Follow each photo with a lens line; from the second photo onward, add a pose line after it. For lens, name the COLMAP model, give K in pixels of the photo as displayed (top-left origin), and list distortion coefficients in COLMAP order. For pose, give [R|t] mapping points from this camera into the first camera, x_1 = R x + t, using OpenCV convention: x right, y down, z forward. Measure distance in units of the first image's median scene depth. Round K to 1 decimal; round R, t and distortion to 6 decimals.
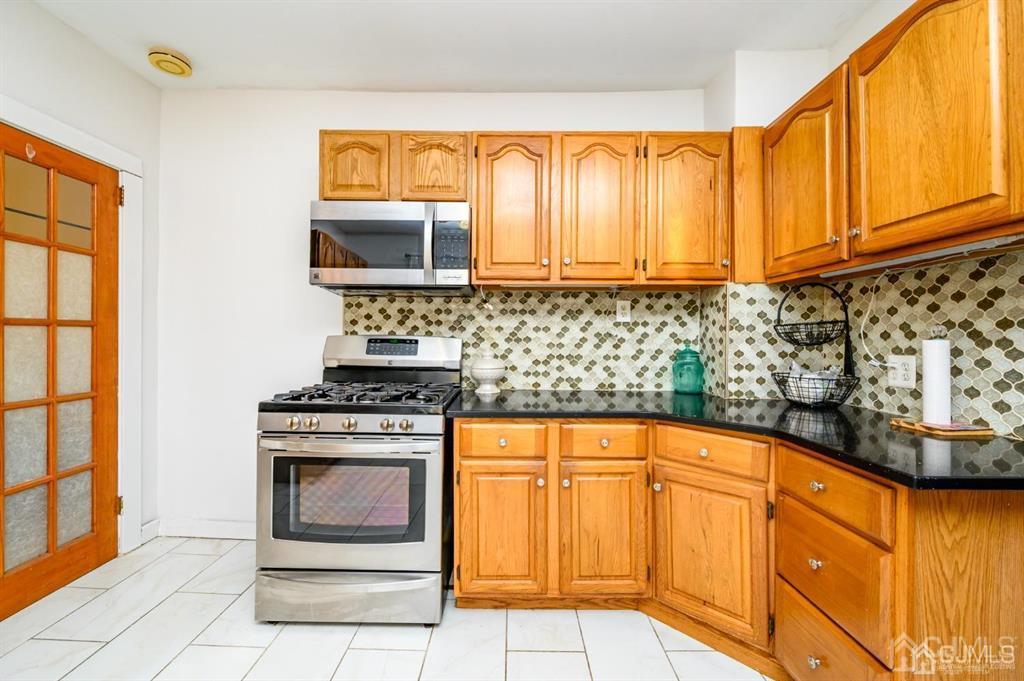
lens RADIAL K [[402.3, 0, 510.3], [0, 402.3, 337.2], [0, 0, 1]] dist [0.000286, -0.000223]
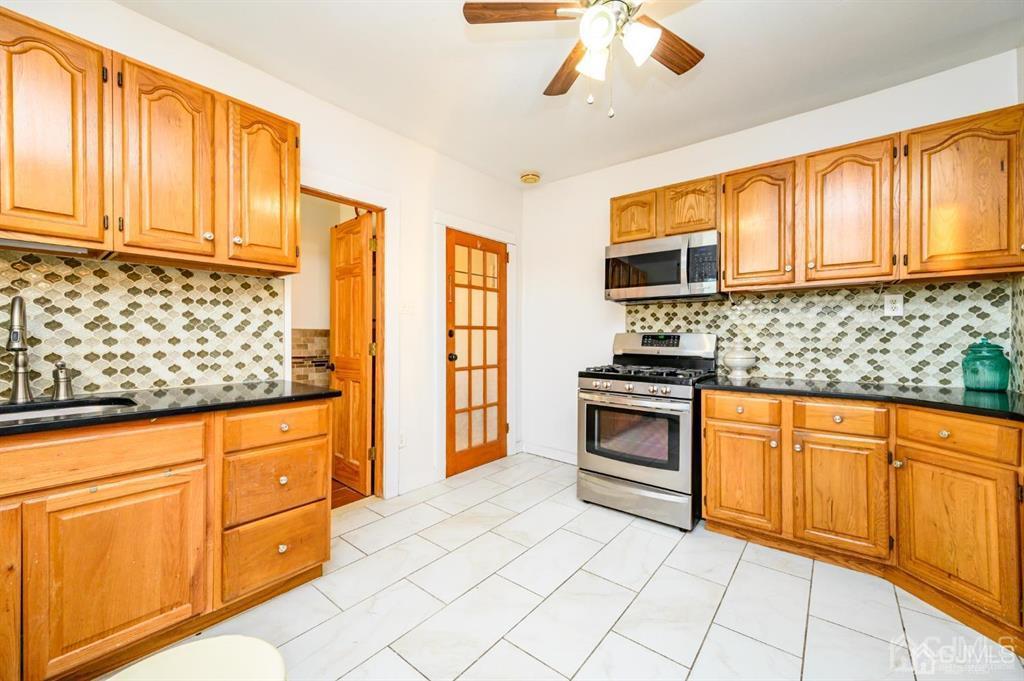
lens RADIAL K [[407.7, 0, 508.7], [0, 407.7, 339.2], [0, 0, 1]] dist [-0.001749, -0.000551]
pose [[0.778873, -0.004348, -0.627167, 0.195105], [0.002988, 0.999990, -0.003222, 0.023544], [0.627175, 0.000635, 0.778878, -0.451617]]
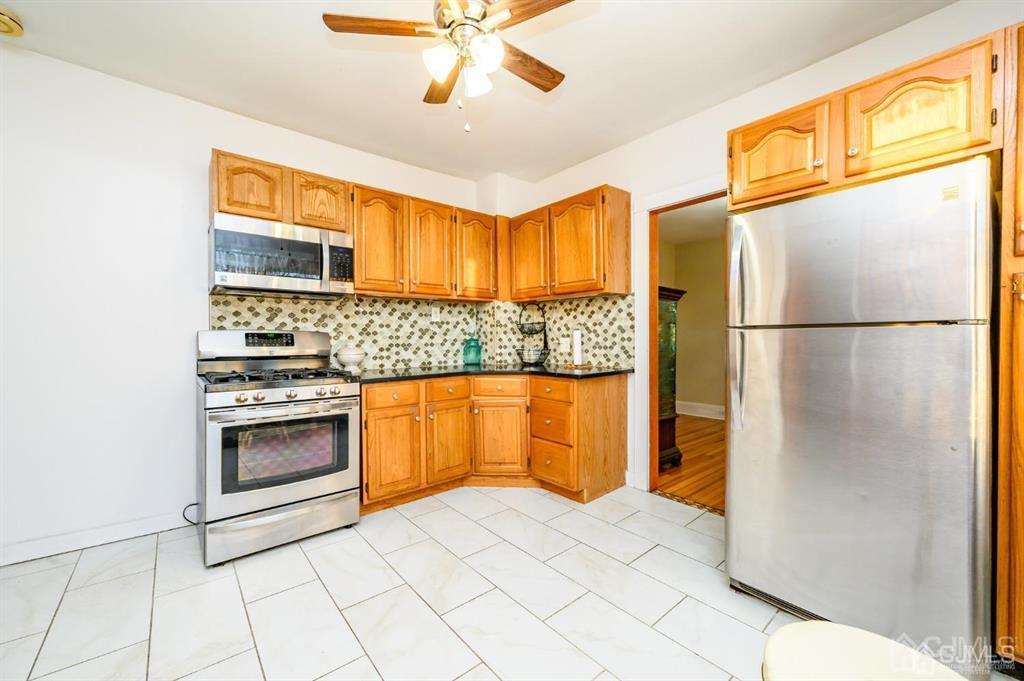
lens RADIAL K [[406.9, 0, 512.0], [0, 406.9, 340.5], [0, 0, 1]] dist [0.000425, -0.000008]
pose [[0.754008, -0.017621, 0.656629, -0.602780], [0.011820, 0.999842, 0.013258, 0.020673], [-0.656759, -0.002235, 0.754097, -0.423547]]
